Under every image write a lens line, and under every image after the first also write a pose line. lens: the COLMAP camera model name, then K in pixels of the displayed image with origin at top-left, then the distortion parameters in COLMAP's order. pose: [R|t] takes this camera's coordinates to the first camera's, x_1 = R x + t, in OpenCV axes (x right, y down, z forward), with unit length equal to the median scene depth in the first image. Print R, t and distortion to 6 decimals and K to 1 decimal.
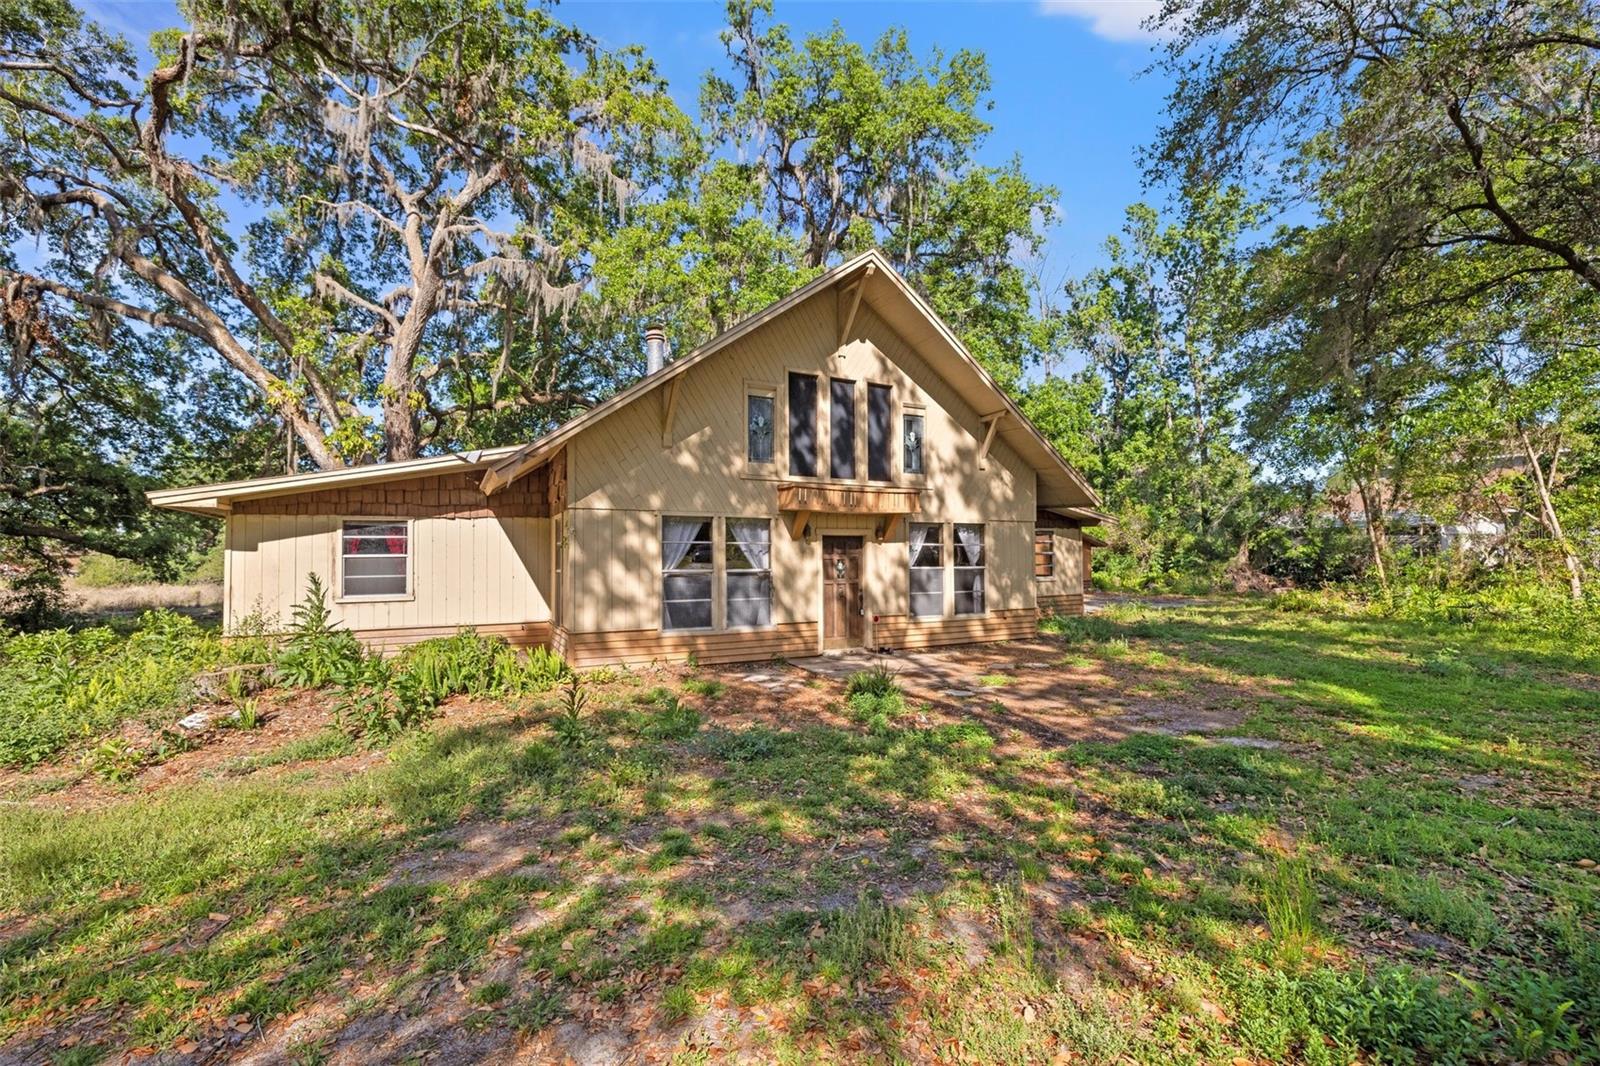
lens RADIAL K [[671.9, 0, 800.0], [0, 671.9, 533.0], [0, 0, 1]] dist [0.000328, -0.000511]
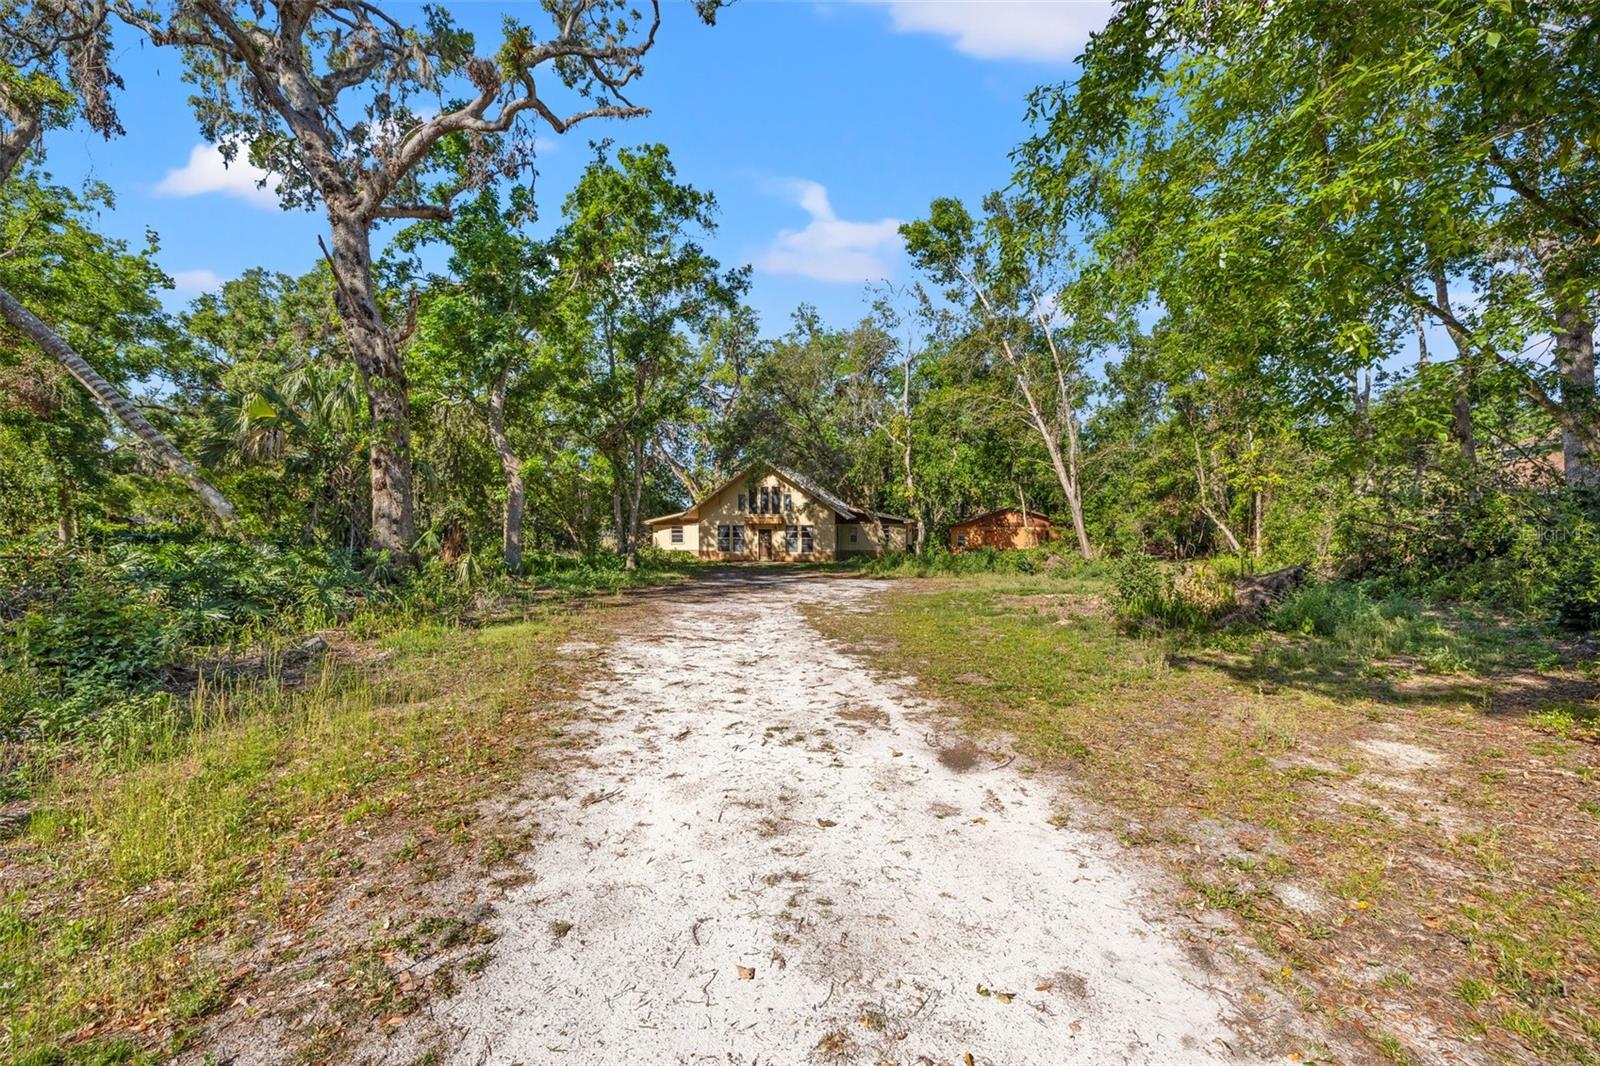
lens RADIAL K [[676.2, 0, 798.2], [0, 676.2, 526.2], [0, 0, 1]] dist [0.000773, 0.000215]
pose [[0.757830, -0.004812, -0.652435, 2.615136], [0.022665, 0.999563, 0.018954, -0.081990], [0.652059, -0.029151, 0.757608, -1.698962]]
